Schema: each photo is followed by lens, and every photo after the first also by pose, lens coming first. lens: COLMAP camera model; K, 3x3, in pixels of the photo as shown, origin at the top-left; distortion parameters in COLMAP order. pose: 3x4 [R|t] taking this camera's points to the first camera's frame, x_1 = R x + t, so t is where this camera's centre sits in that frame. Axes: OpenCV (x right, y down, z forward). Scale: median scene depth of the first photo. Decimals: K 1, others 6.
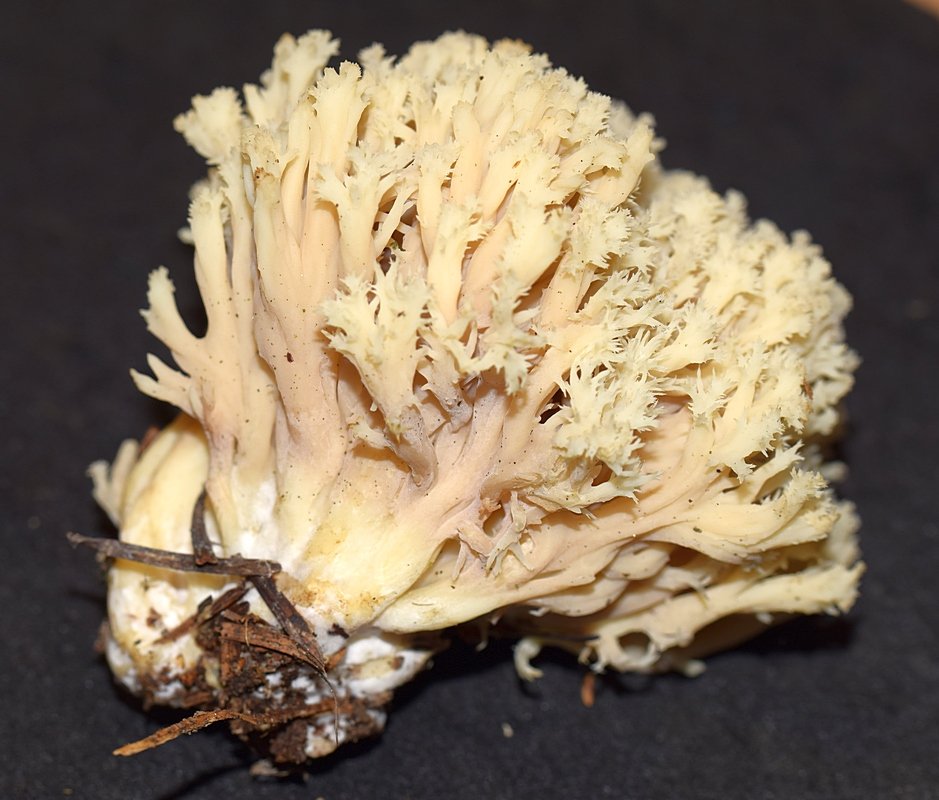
lens RADIAL K [[2772.4, 0, 469.8], [0, 2772.4, 399.3], [0, 0, 1]] dist [-0.137767, 0.000000]
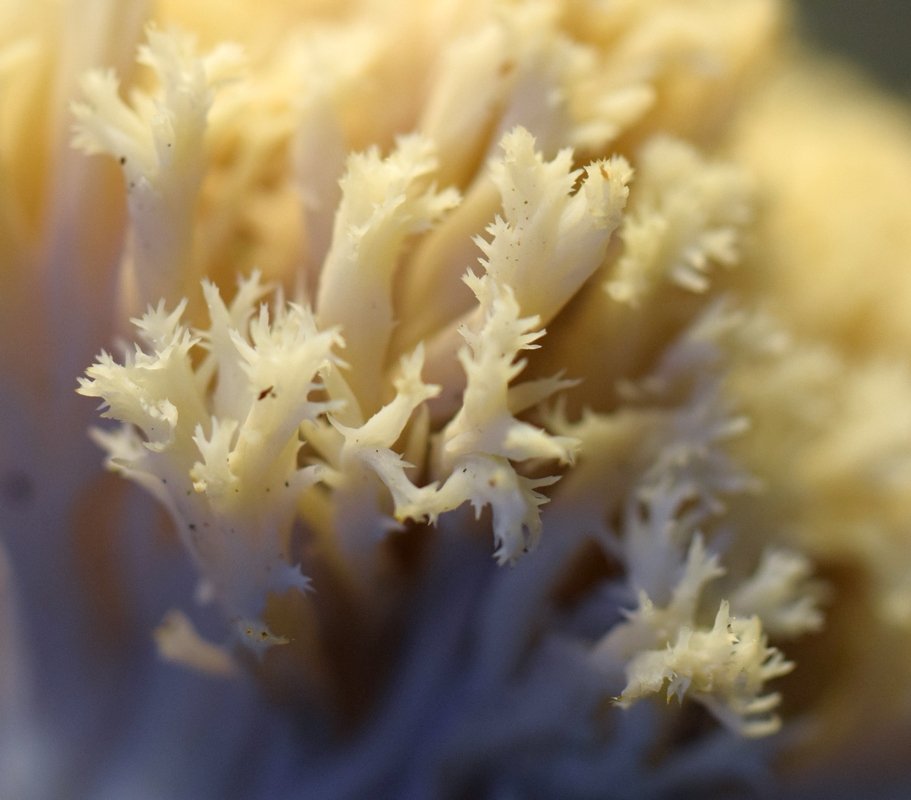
lens RADIAL K [[3030.9, 0, 454.4], [0, 3030.9, 400.5], [0, 0, 1]] dist [0.272530, 0.000000]
pose [[0.998271, -0.013199, 0.057285, -0.022335], [0.014929, 0.999442, -0.029875, -0.013983], [-0.056859, 0.030679, 0.997911, 0.493051]]
